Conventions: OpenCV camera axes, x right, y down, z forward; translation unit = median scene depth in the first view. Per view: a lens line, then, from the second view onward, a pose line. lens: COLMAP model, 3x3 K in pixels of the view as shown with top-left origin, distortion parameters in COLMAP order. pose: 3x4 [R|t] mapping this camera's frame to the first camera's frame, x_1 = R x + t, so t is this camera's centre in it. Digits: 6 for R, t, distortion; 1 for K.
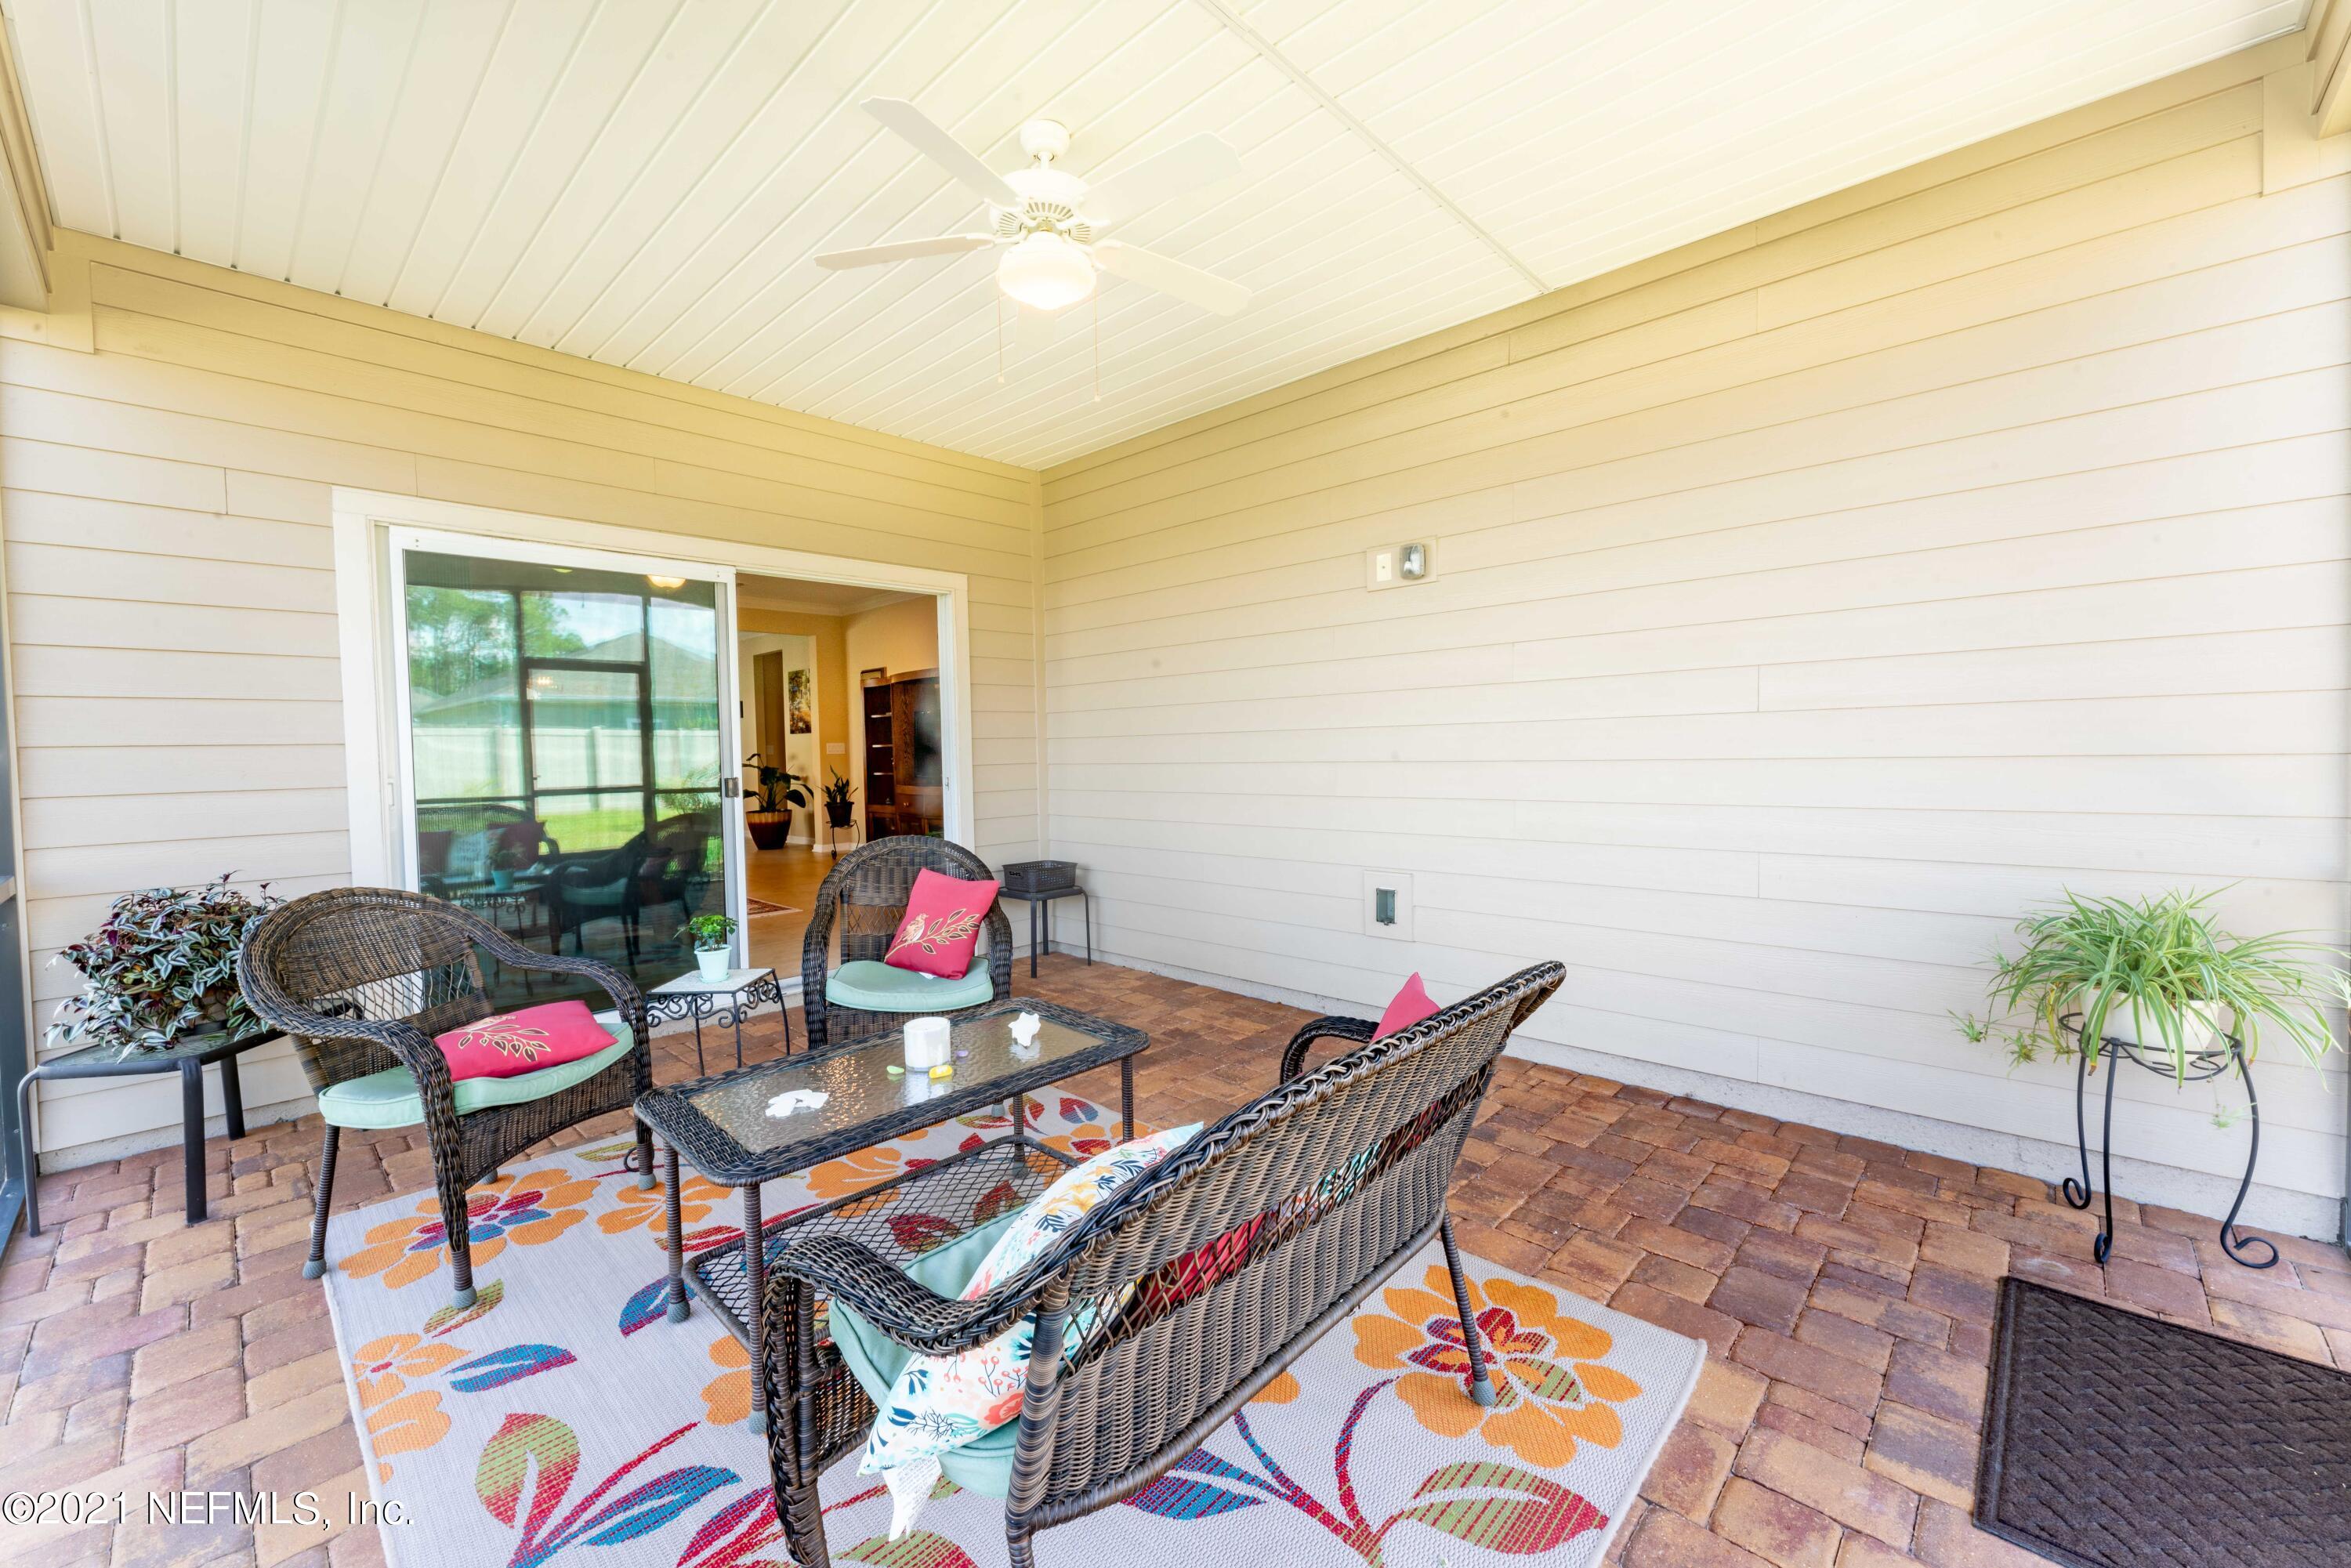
lens RADIAL K [[928.4, 0, 1177.0], [0, 928.4, 774.1], [0, 0, 1]] dist [-0.001151, -0.000232]
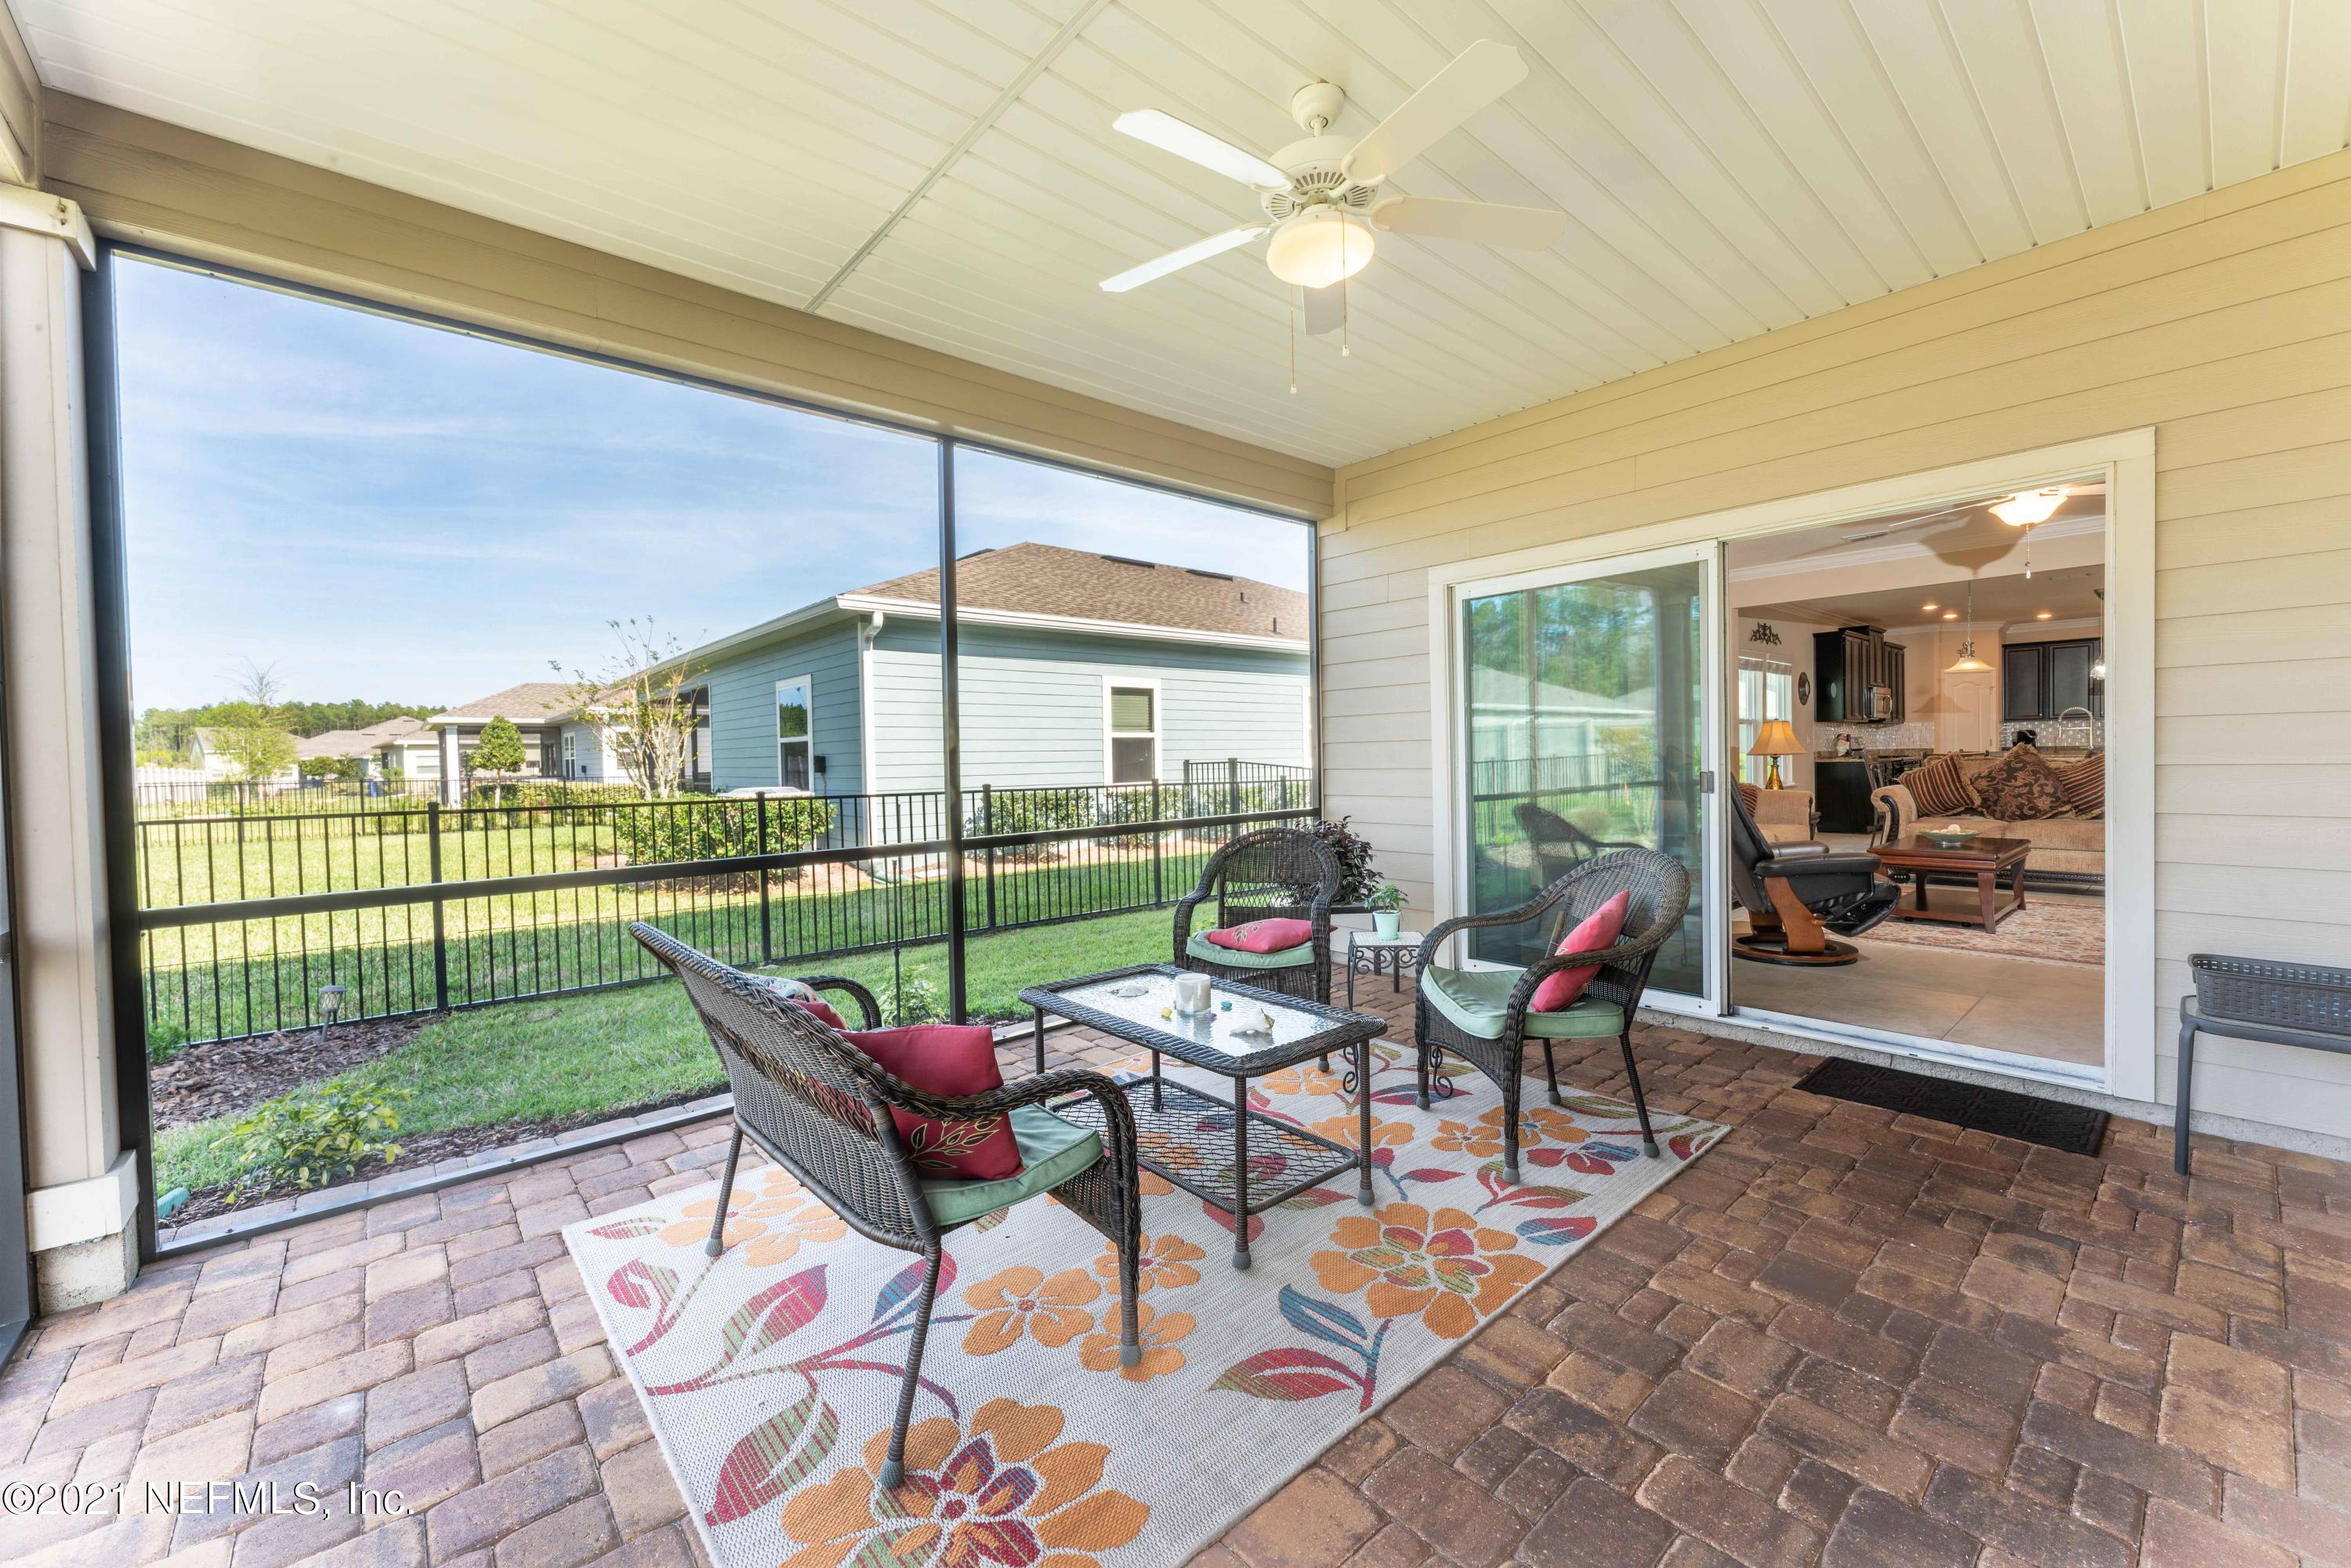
lens RADIAL K [[905.7, 0, 1140.5], [0, 905.7, 780.2], [0, 0, 1]] dist [0.012115, 0.000004]
pose [[-0.113576, 0.044424, -0.992536, 1.093656], [-0.003846, 0.998973, 0.045152, -0.057932], [0.993522, 0.008945, -0.113289, 1.251337]]
